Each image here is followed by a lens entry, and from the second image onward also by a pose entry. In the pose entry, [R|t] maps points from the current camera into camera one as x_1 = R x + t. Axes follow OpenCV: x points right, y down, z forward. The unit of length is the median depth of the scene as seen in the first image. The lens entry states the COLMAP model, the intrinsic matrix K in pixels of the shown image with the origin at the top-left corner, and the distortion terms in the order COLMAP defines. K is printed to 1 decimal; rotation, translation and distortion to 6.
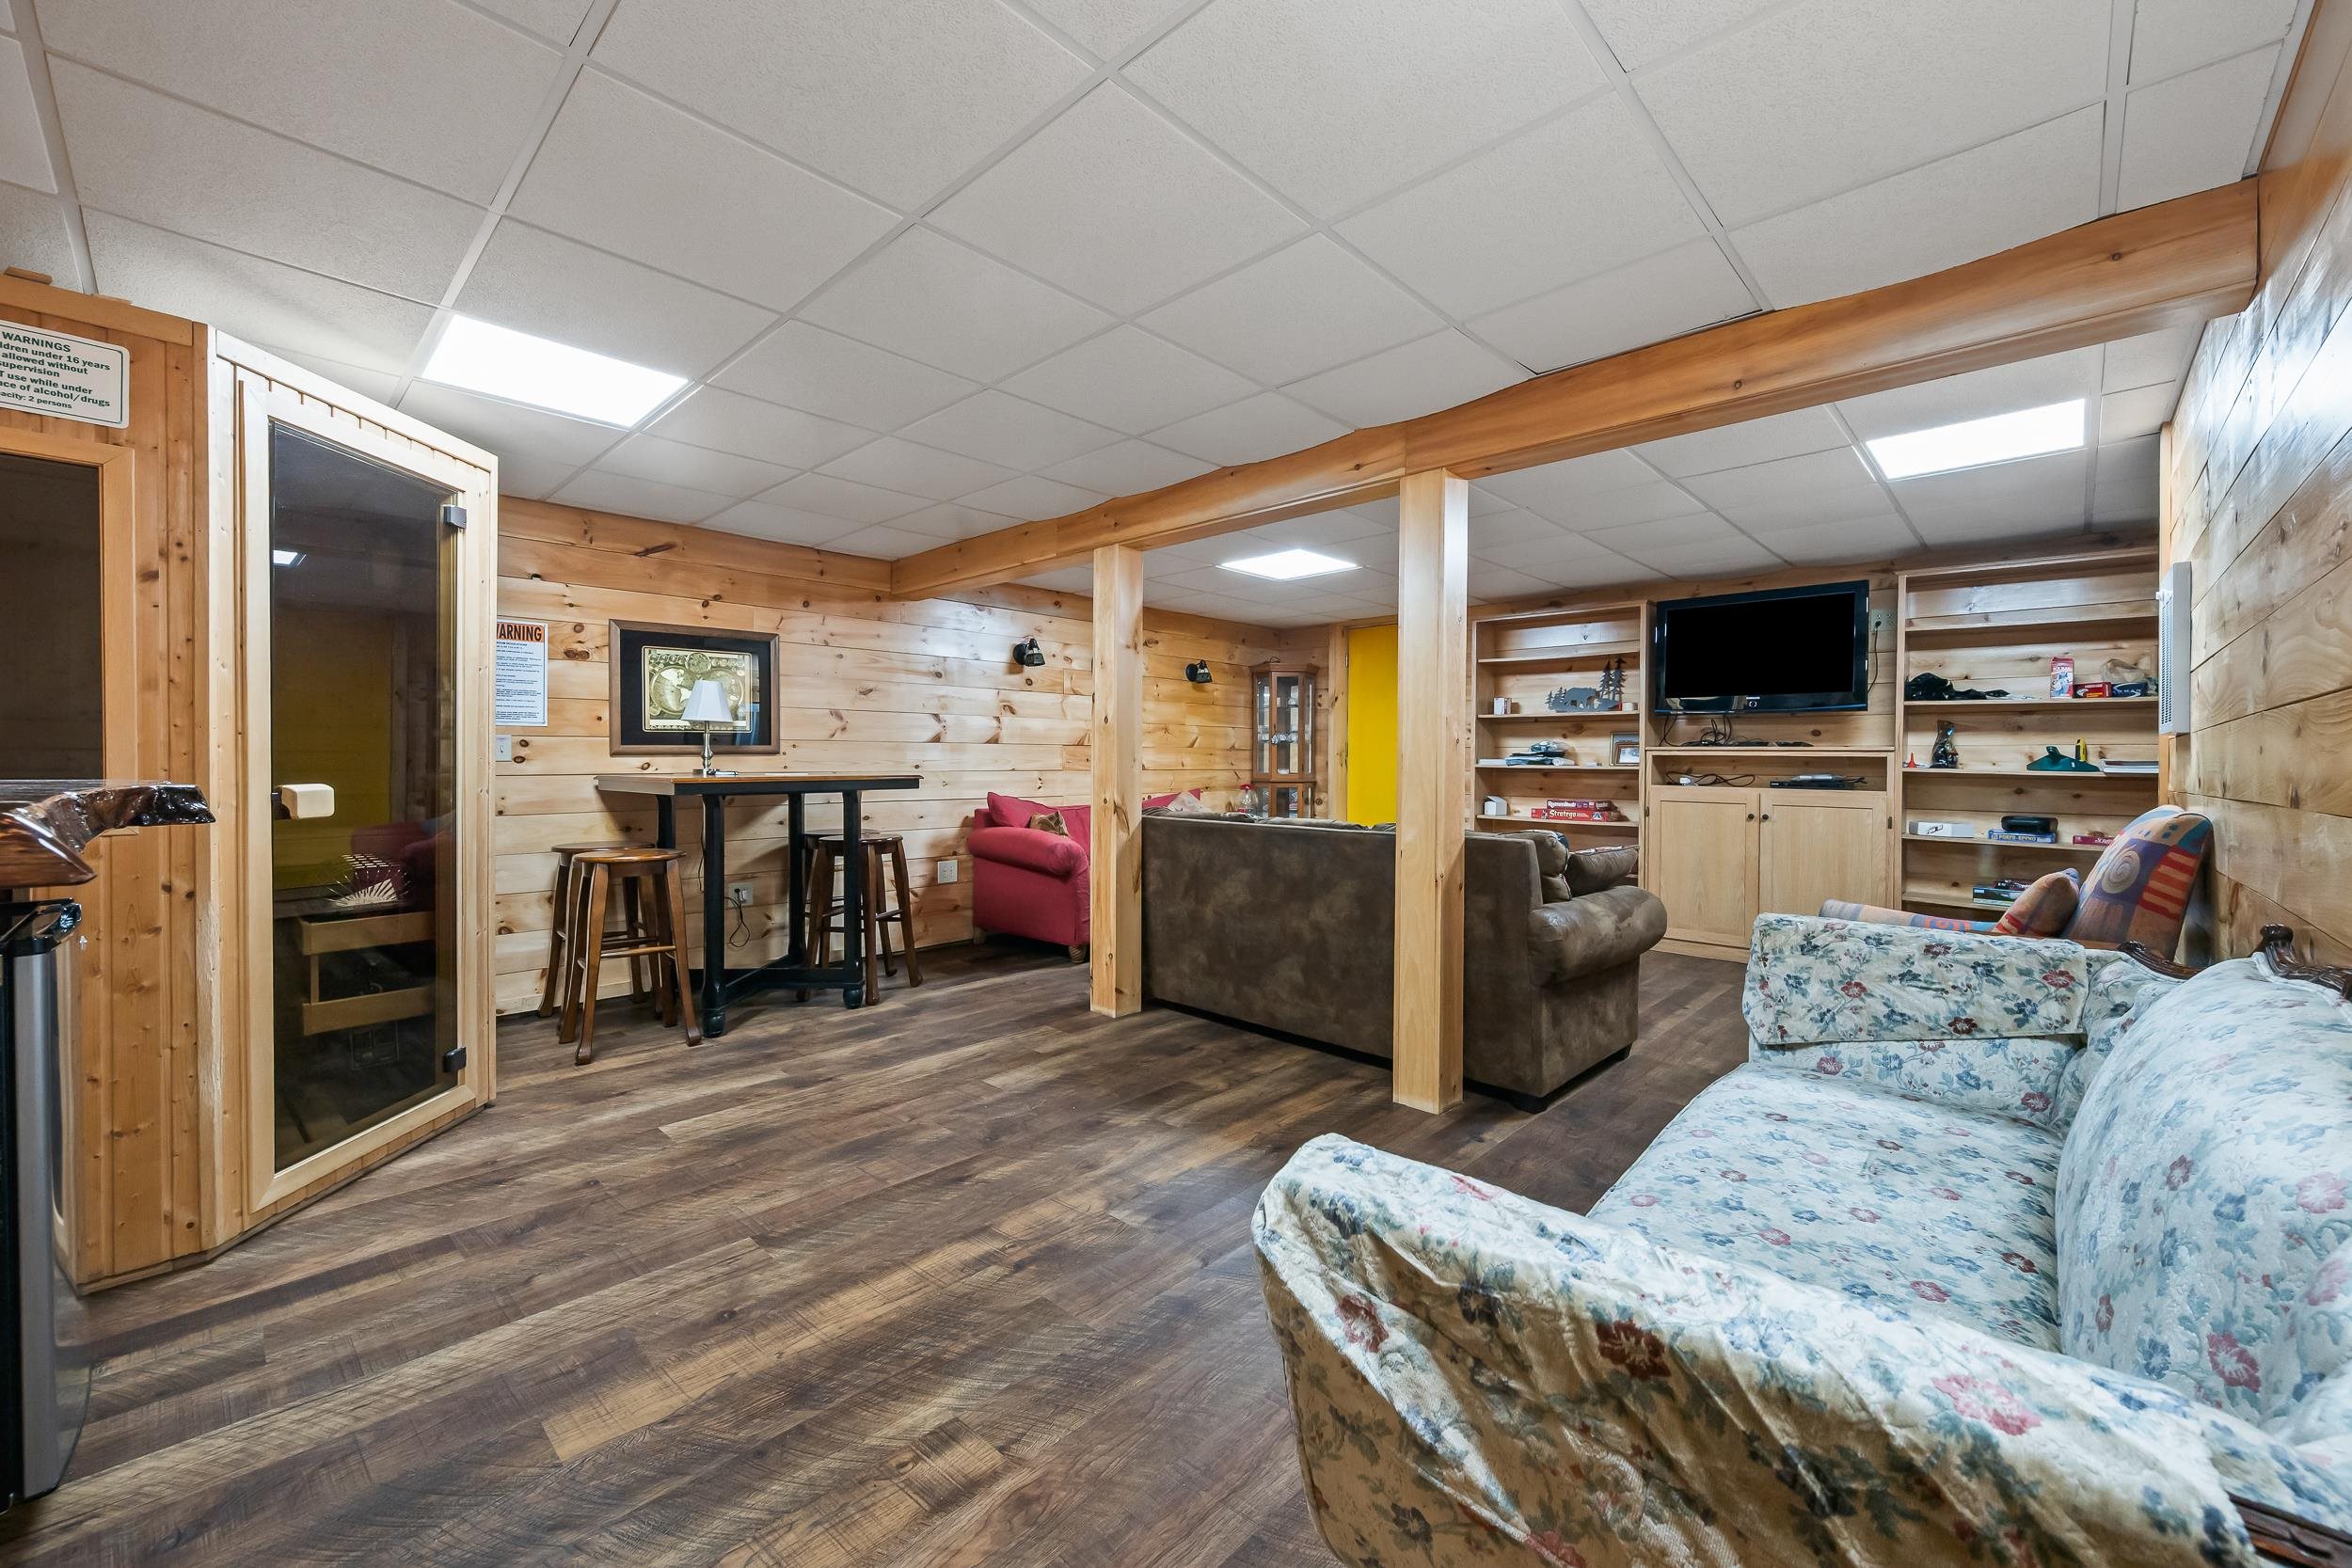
lens RADIAL K [[922.8, 0, 1188.2], [0, 922.8, 773.9], [0, 0, 1]] dist [0.000594, 0.000005]
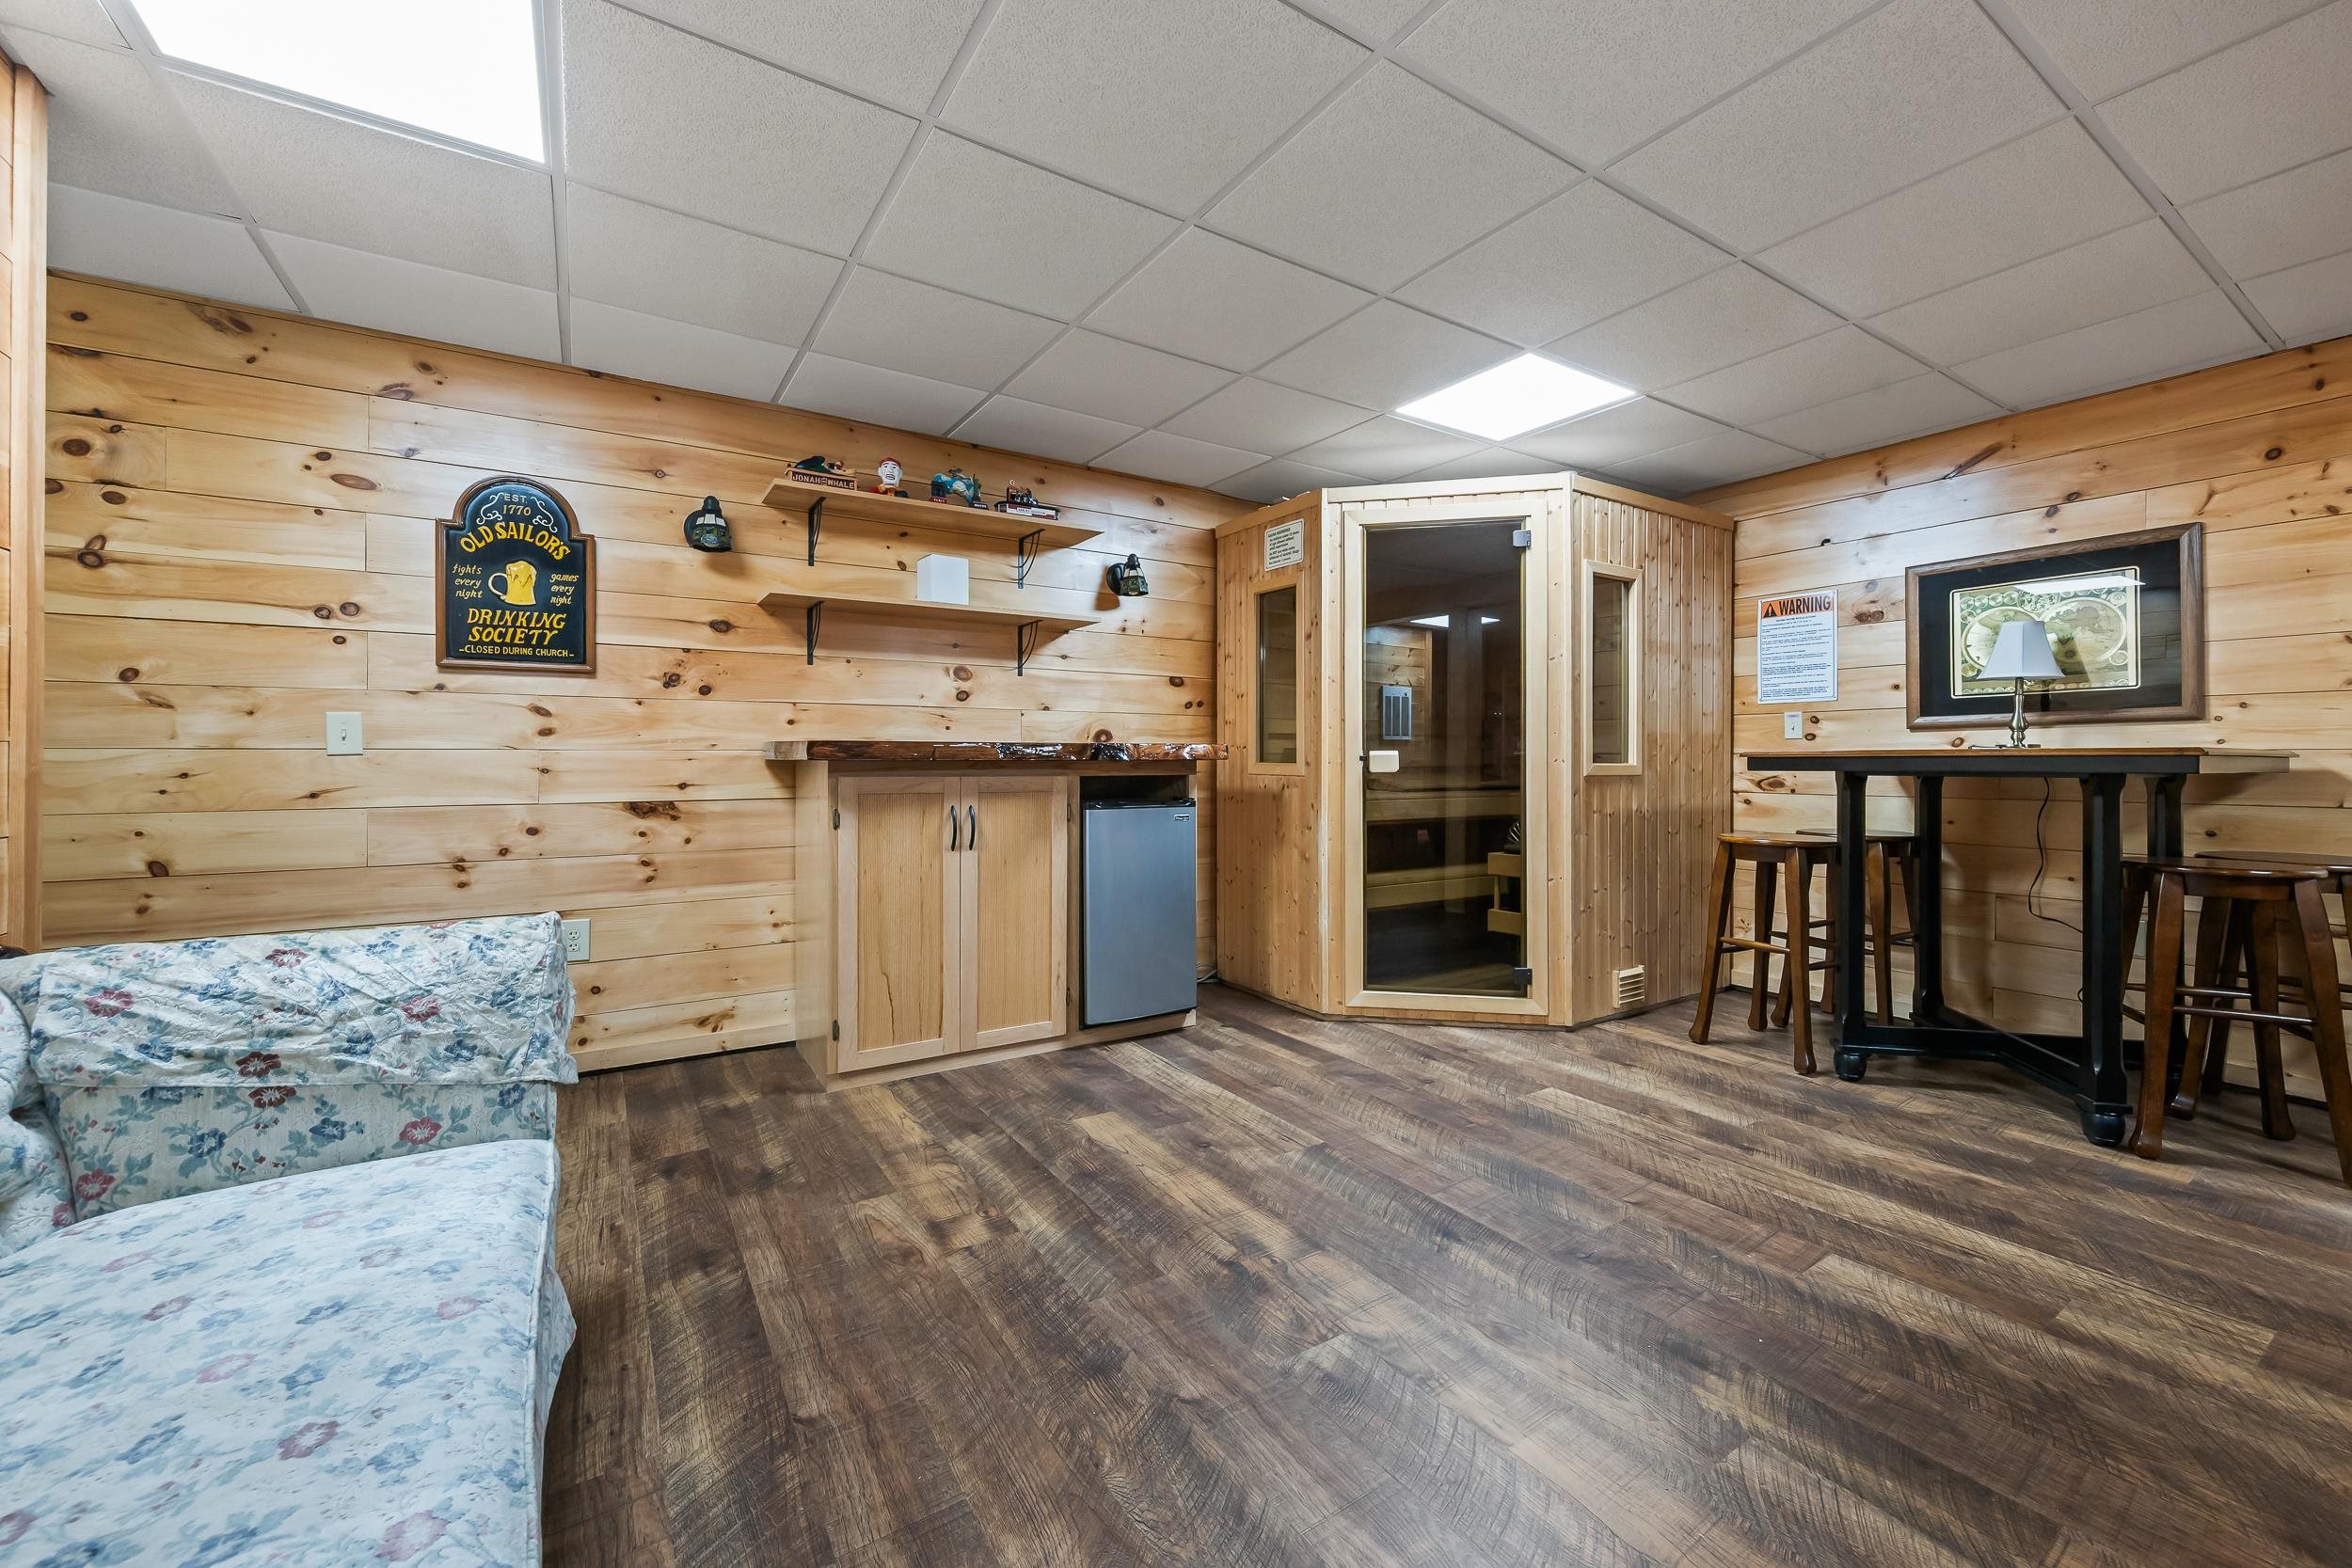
lens RADIAL K [[922.8, 0, 1188.2], [0, 922.8, 773.9], [0, 0, 1]] dist [0.000594, 0.000005]
pose [[-0.235337, 0.013693, -0.971817, 0.544863], [-0.014383, 0.999742, 0.017569, 0.023349], [0.971807, 0.018112, -0.235079, 0.892547]]
